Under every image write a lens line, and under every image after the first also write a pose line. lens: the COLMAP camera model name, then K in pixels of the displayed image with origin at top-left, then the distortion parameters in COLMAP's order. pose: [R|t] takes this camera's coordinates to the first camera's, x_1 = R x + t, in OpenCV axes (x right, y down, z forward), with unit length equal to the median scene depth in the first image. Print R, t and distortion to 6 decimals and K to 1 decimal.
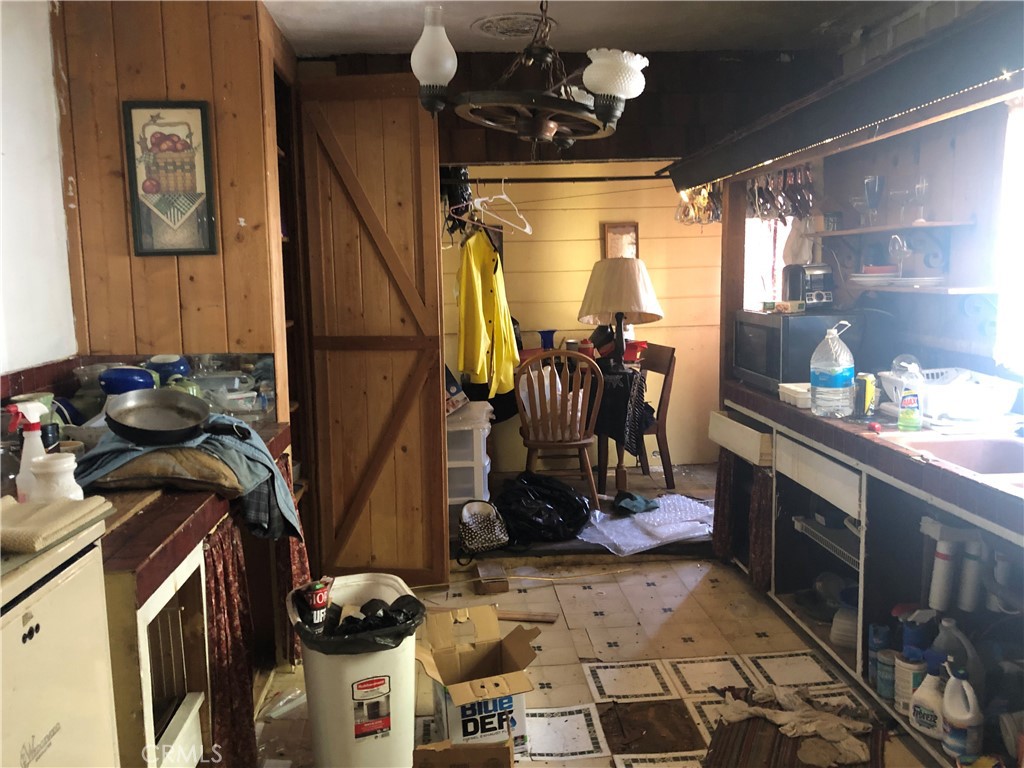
lens RADIAL K [[819.0, 0, 512.0], [0, 819.0, 384.0], [0, 0, 1]] dist [0.001175, -0.006468]
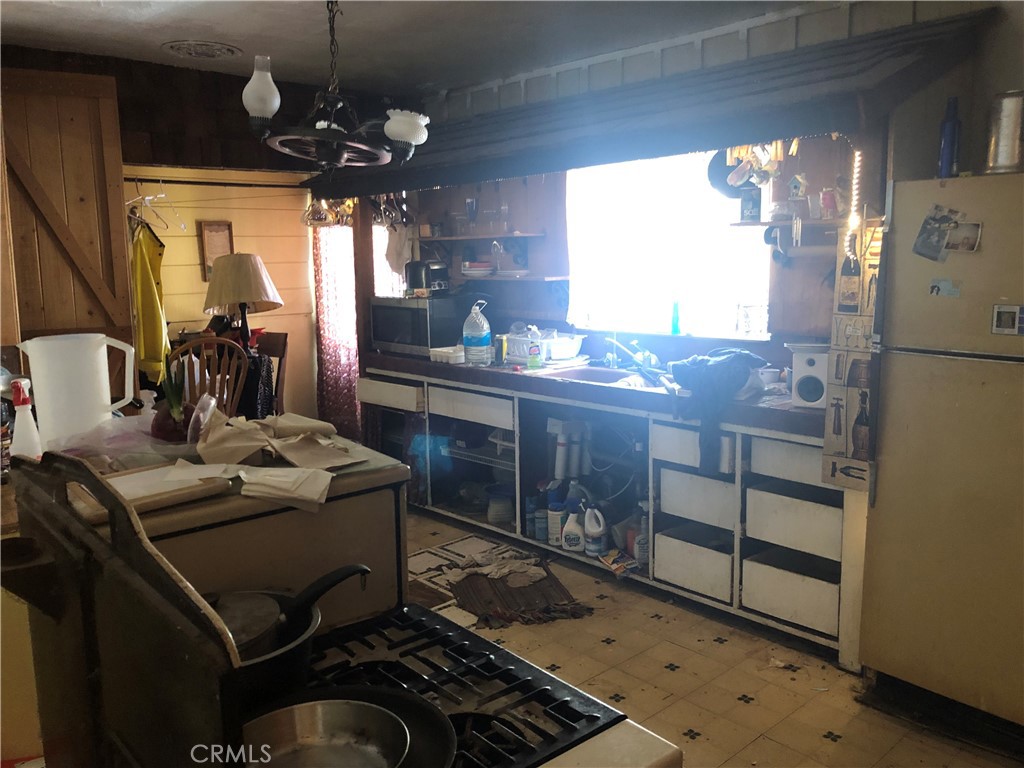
lens RADIAL K [[809.4, 0, 512.0], [0, 809.4, 384.0], [0, 0, 1]] dist [0.095041, -0.169293]
pose [[0.787049, -0.087539, 0.610647, -0.442779], [0.085048, 0.995826, 0.033140, 0.027928], [-0.610999, 0.025852, 0.791209, -0.170082]]
